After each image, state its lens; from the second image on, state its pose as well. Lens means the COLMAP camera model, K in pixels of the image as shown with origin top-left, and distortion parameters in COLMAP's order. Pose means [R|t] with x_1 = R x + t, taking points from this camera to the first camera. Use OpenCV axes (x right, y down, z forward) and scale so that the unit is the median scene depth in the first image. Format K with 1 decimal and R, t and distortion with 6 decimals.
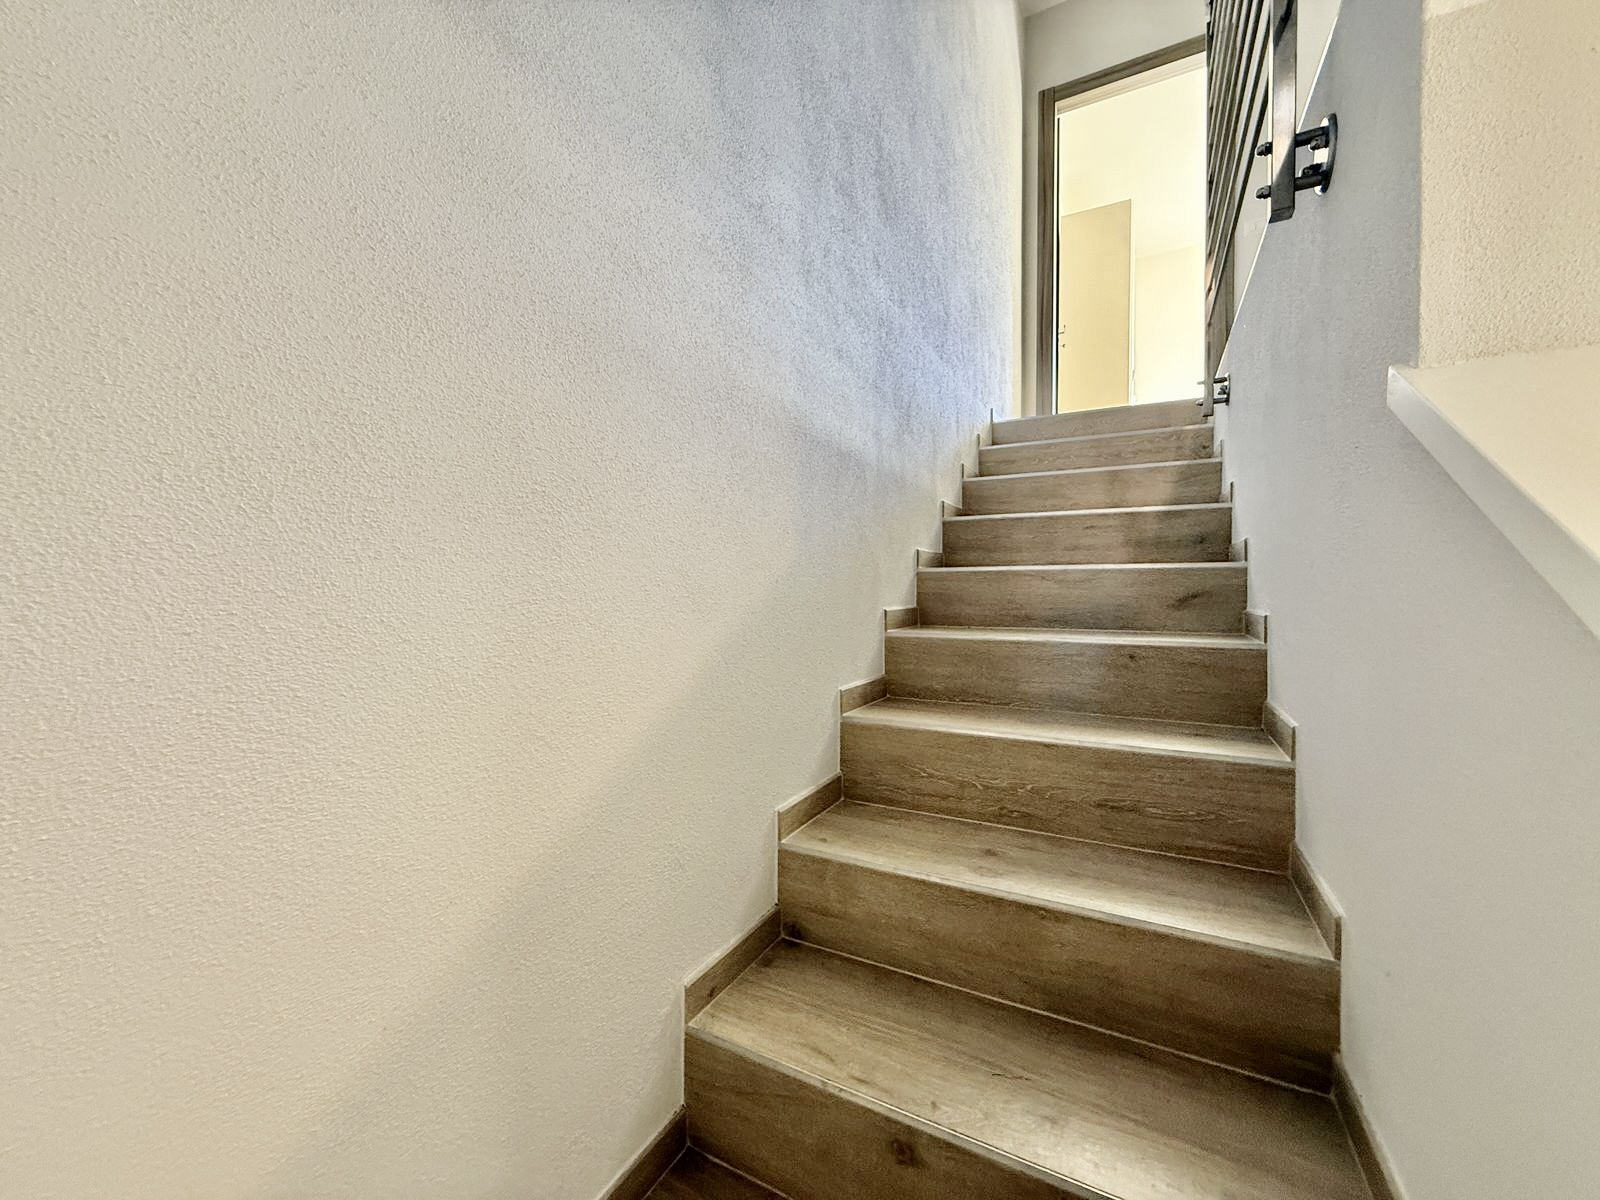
lens RADIAL K [[634.8, 0, 798.8], [0, 634.8, 599.0], [0, 0, 1]] dist [-0.000554, 0.000016]
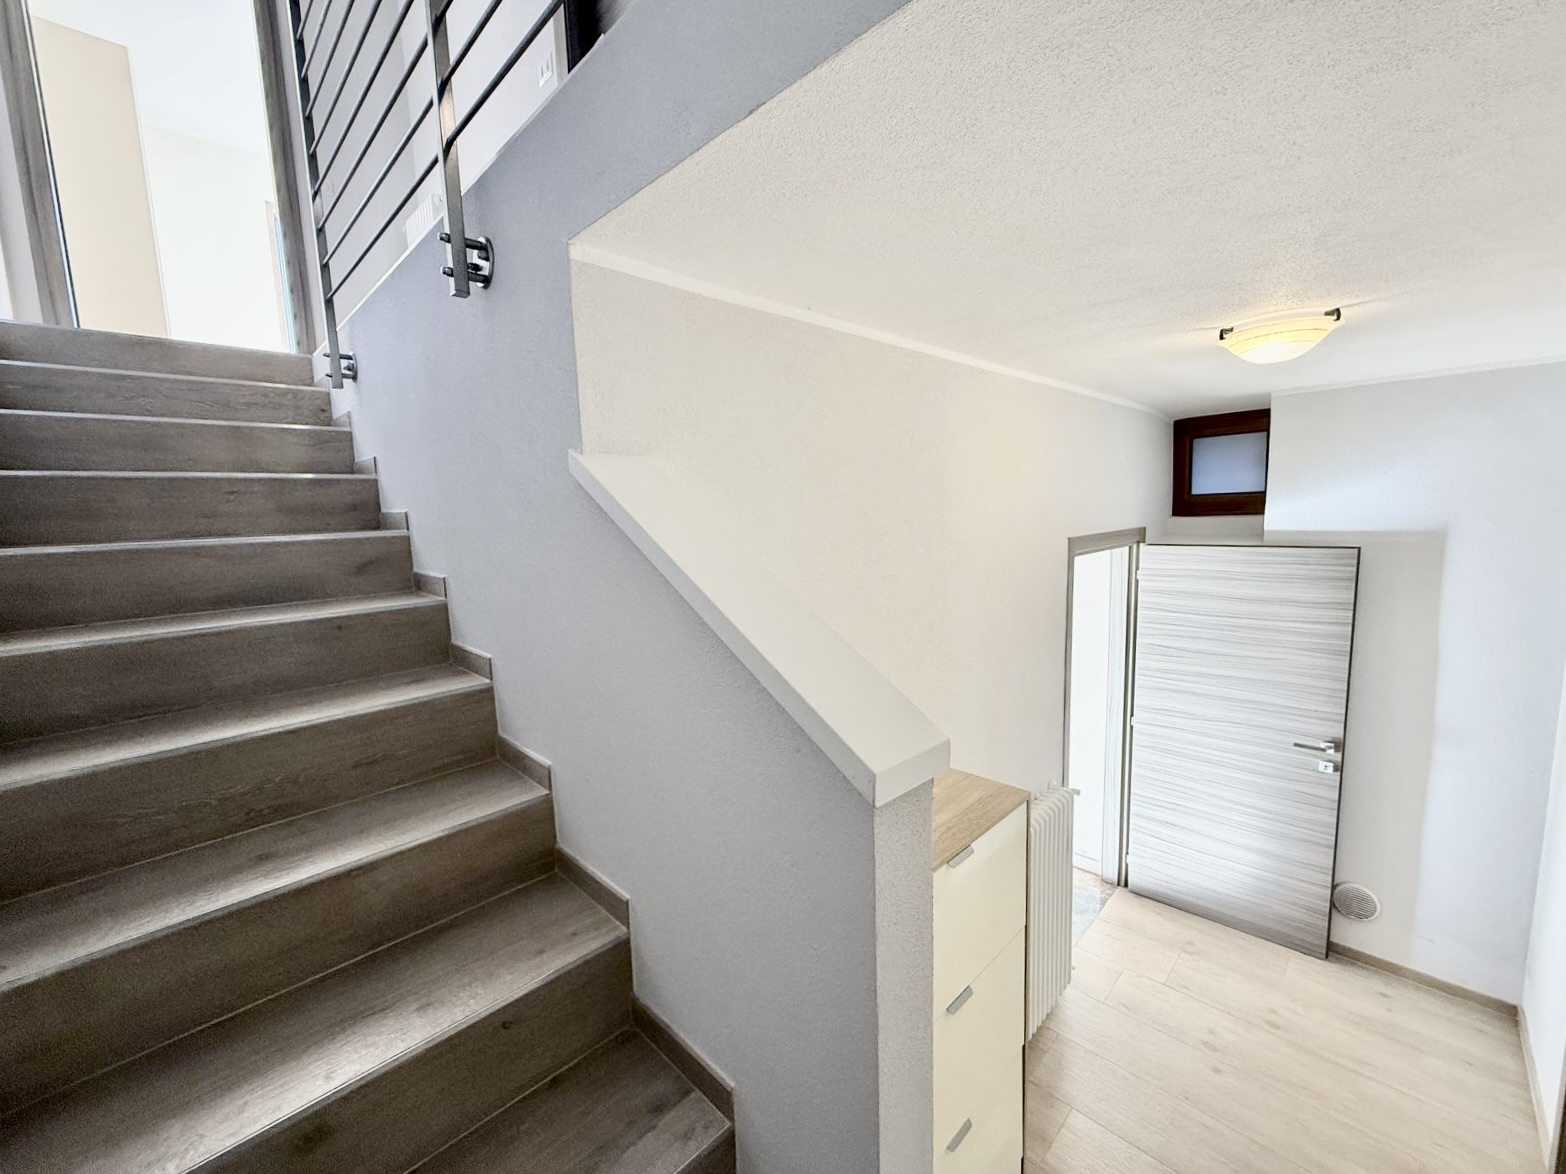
lens RADIAL K [[621.3, 0, 781.8], [0, 621.3, 586.0], [0, 0, 1]] dist [-0.000554, 0.000016]
pose [[0.294955, -0.124463, 0.947370, -0.277298], [0.044593, 0.992193, 0.116469, -0.077155], [-0.954470, 0.007893, 0.298202, -0.038820]]
